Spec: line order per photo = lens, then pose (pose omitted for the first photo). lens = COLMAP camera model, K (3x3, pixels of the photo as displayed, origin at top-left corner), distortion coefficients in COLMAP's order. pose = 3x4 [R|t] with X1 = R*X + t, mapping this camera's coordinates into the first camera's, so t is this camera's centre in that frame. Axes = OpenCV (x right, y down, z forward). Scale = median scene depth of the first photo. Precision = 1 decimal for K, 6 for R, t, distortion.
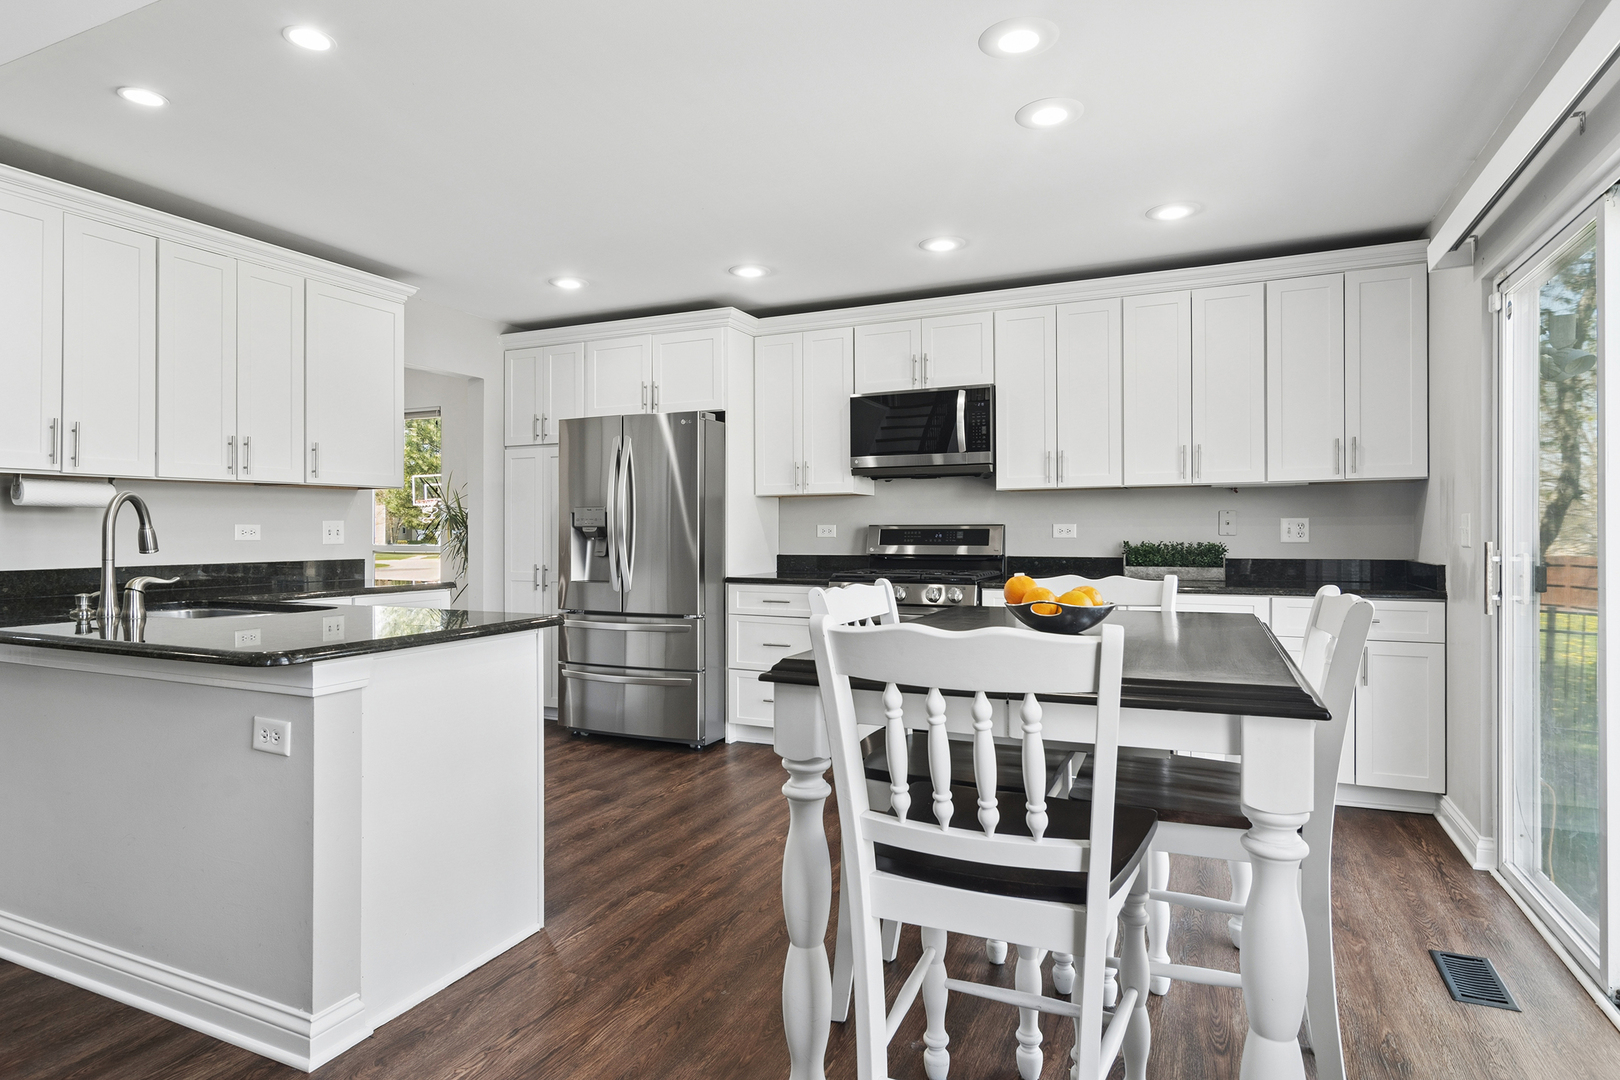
lens RADIAL K [[876.5, 0, 798.0], [0, 876.5, 527.1], [0, 0, 1]] dist [0.003449, -0.000193]
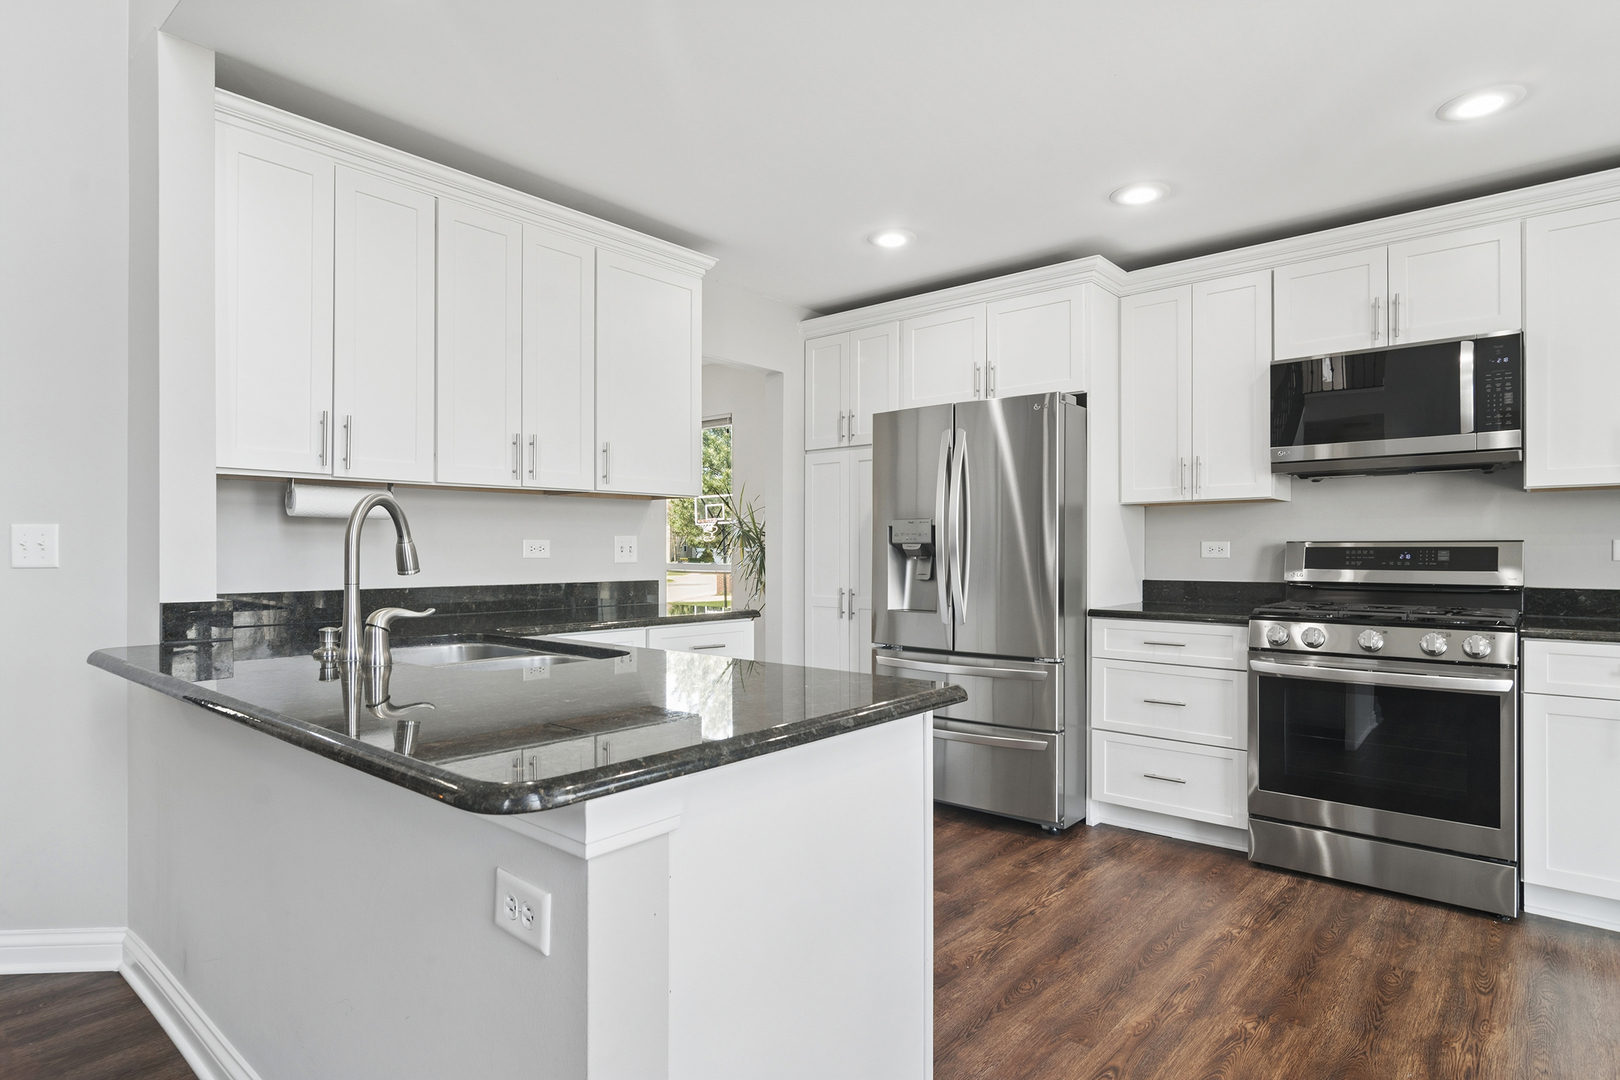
lens RADIAL K [[876.5, 0, 817.8], [0, 876.5, 547.2], [0, 0, 1]] dist [0.003449, -0.000193]
pose [[0.962993, 0.002270, -0.269517, -0.111824], [-0.001967, 0.999997, 0.001394, 0.002325], [0.269519, -0.000812, 0.962995, 0.213734]]
